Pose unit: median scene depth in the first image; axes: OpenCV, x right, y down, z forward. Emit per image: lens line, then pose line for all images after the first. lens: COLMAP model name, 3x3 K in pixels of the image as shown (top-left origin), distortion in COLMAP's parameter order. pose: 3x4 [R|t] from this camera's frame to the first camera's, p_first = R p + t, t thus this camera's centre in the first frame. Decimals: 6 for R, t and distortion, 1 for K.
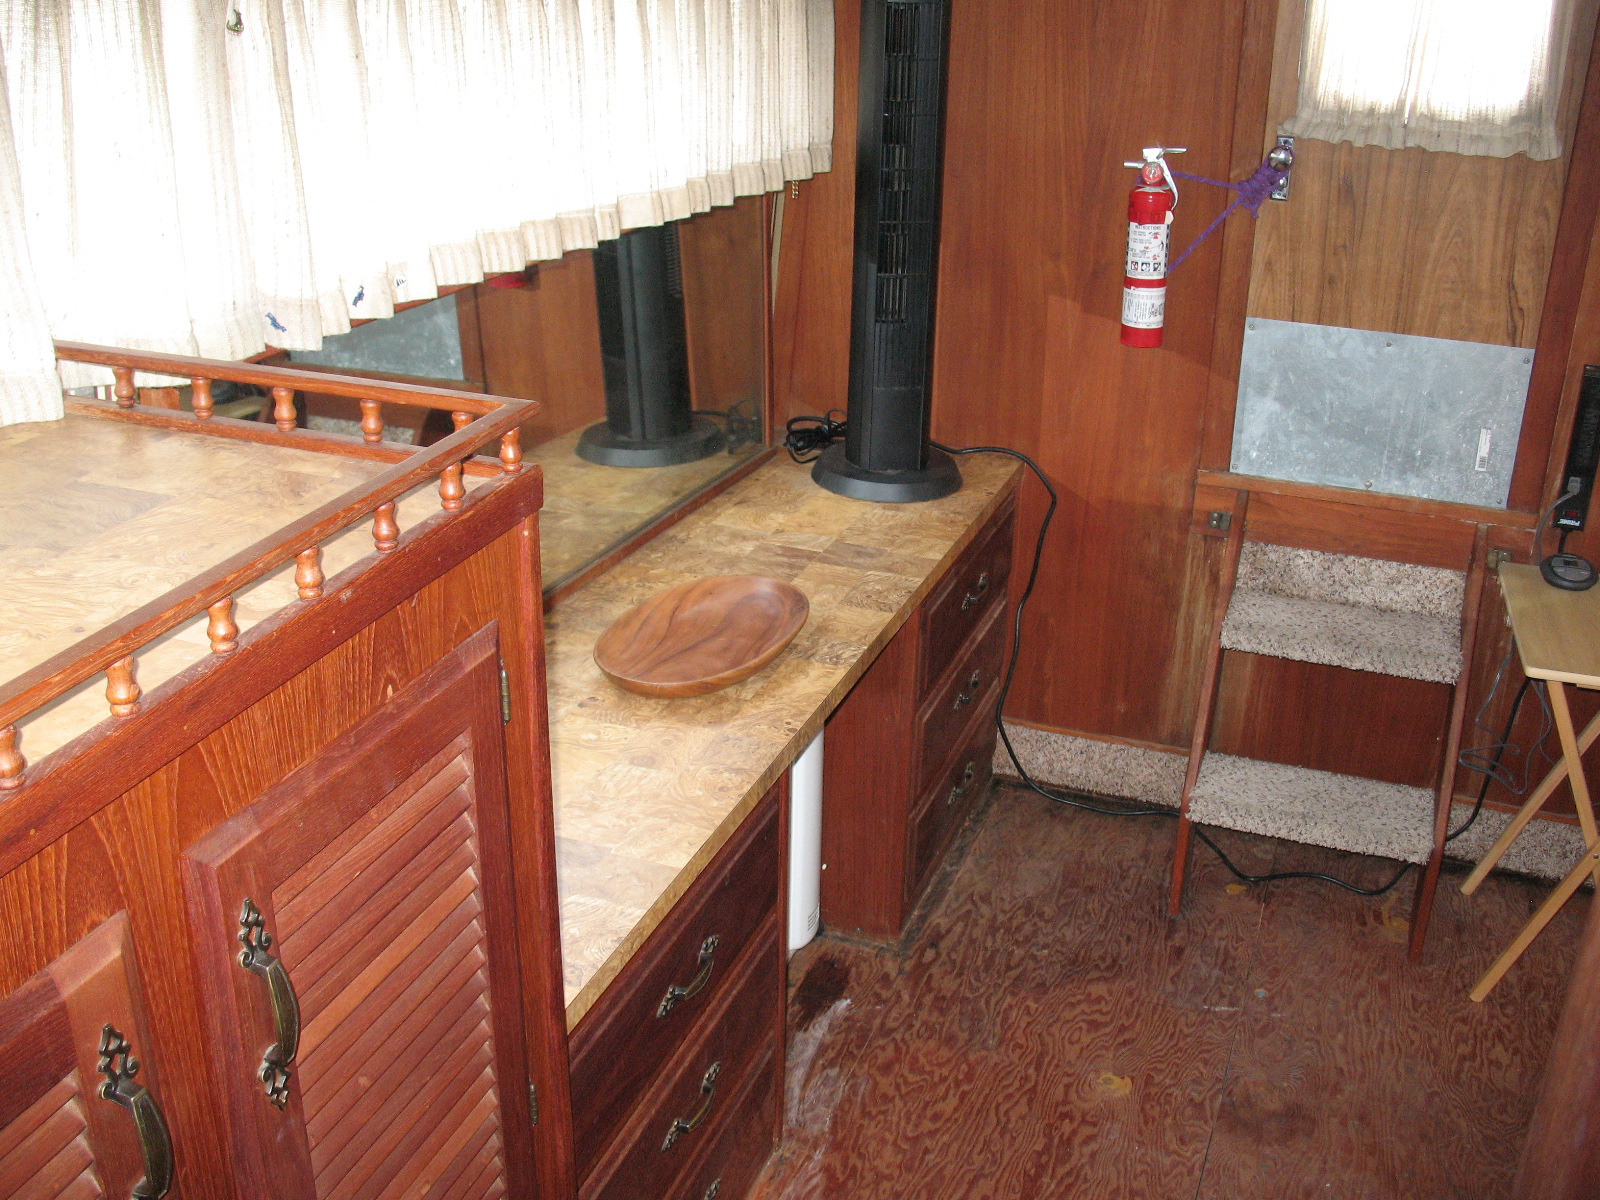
lens RADIAL K [[1641.5, 0, 794.2], [0, 1641.5, 612.7], [0, 0, 1]] dist [-0.191621, 0.216526]
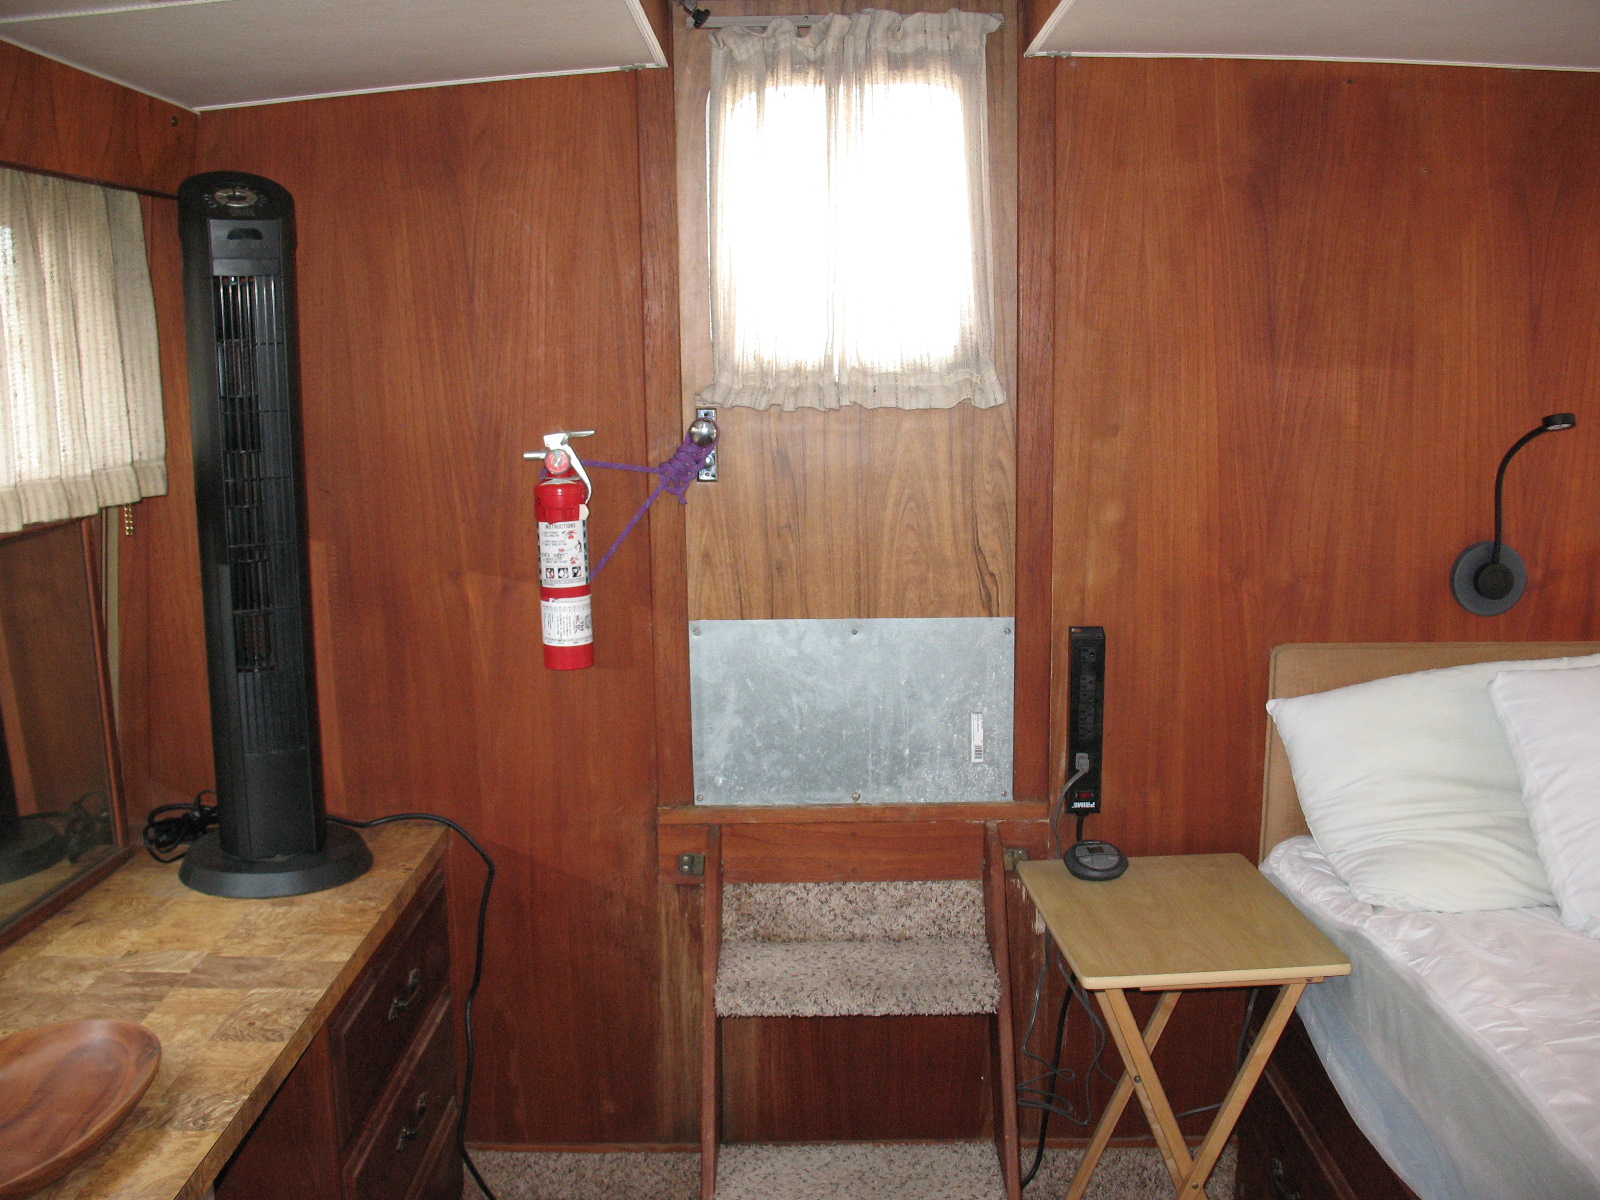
lens RADIAL K [[1641.5, 0, 794.2], [0, 1641.5, 612.7], [0, 0, 1]] dist [-0.191621, 0.216526]
pose [[0.938717, -0.088048, 0.333255, 0.045957], [0.162626, 0.965585, -0.202972, -0.002727], [-0.303914, 0.244729, 0.920730, 0.189598]]
